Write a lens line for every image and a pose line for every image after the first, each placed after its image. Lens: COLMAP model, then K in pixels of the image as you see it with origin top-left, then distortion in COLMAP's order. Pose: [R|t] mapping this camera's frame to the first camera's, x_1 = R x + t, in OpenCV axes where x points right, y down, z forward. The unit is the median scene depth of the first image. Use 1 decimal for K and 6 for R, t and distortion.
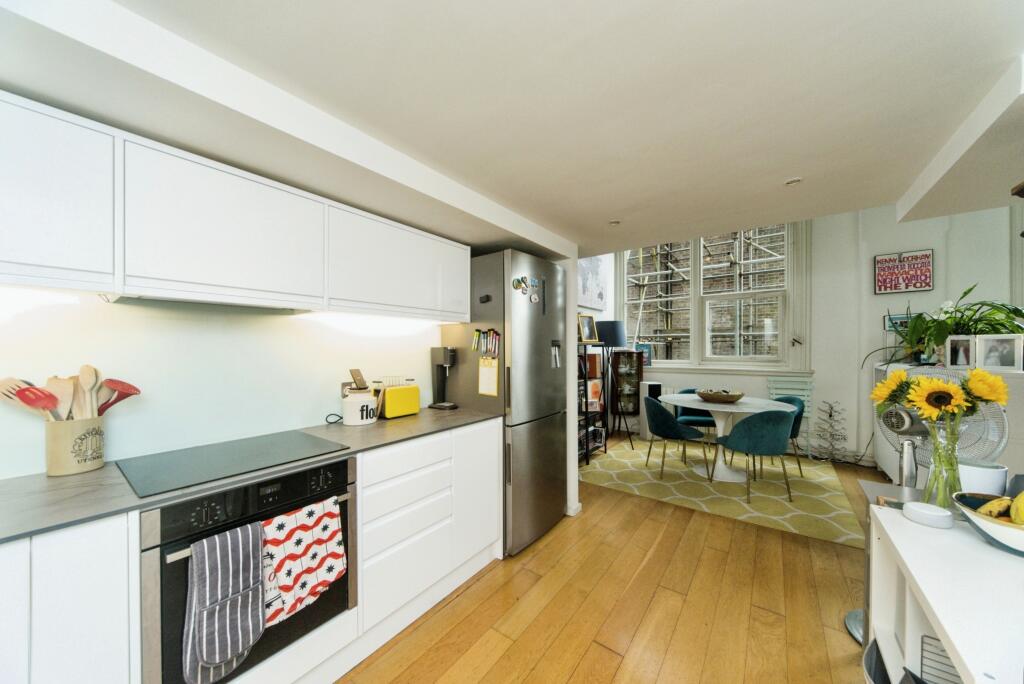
lens RADIAL K [[350.9, 0, 512.5], [0, 350.9, 344.0], [0, 0, 1]] dist [0.000655, -0.000365]
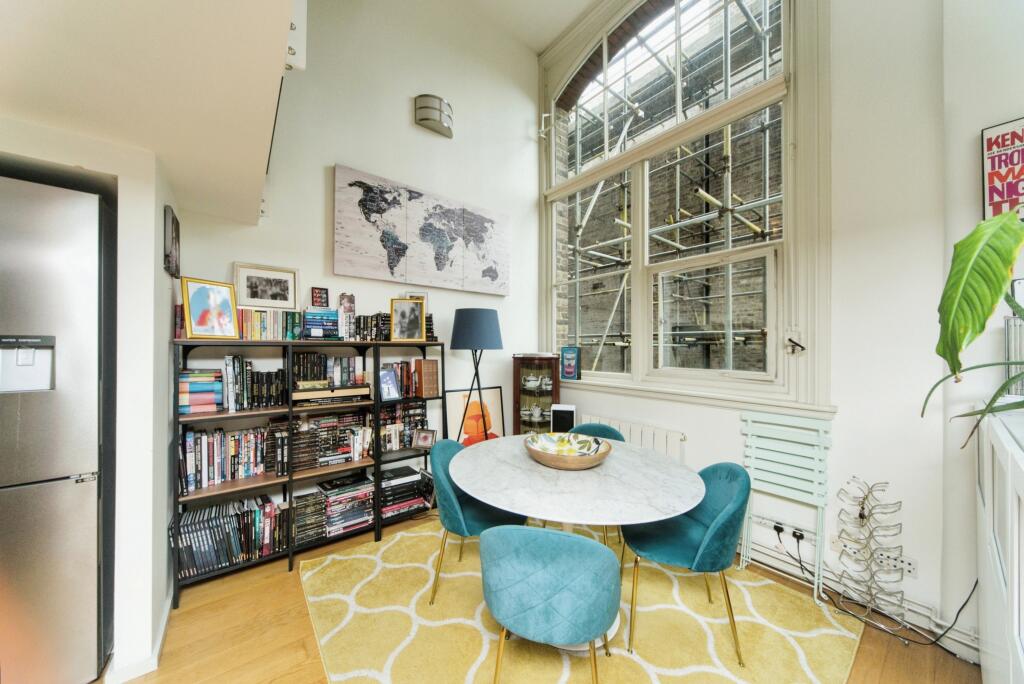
lens RADIAL K [[350.9, 0, 508.8], [0, 350.9, 342.5], [0, 0, 1]] dist [0.000655, -0.000365]
pose [[0.967105, 0.007976, -0.254252, 0.620125], [-0.009028, 0.999955, -0.002973, -0.004532], [0.254217, 0.005170, 0.967133, 0.483610]]
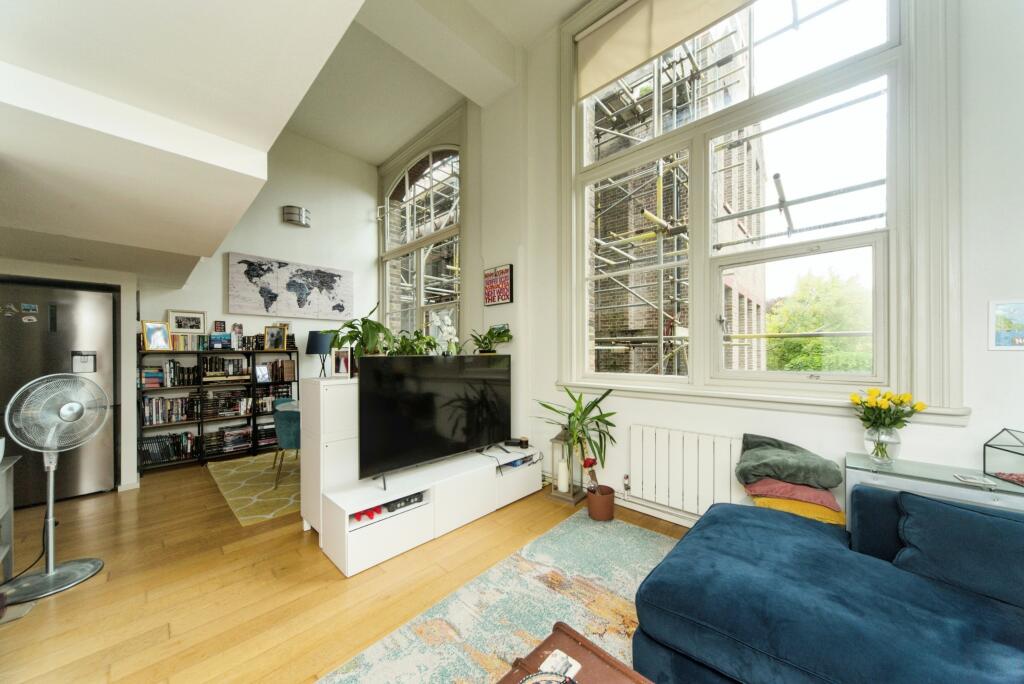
lens RADIAL K [[350.9, 0, 508.7], [0, 350.9, 346.2], [0, 0, 1]] dist [0.000655, -0.000365]
pose [[0.993754, -0.002355, -0.111568, 1.236061], [0.001829, 0.999987, -0.004817, -0.013424], [0.111578, 0.004582, 0.993745, -0.062546]]
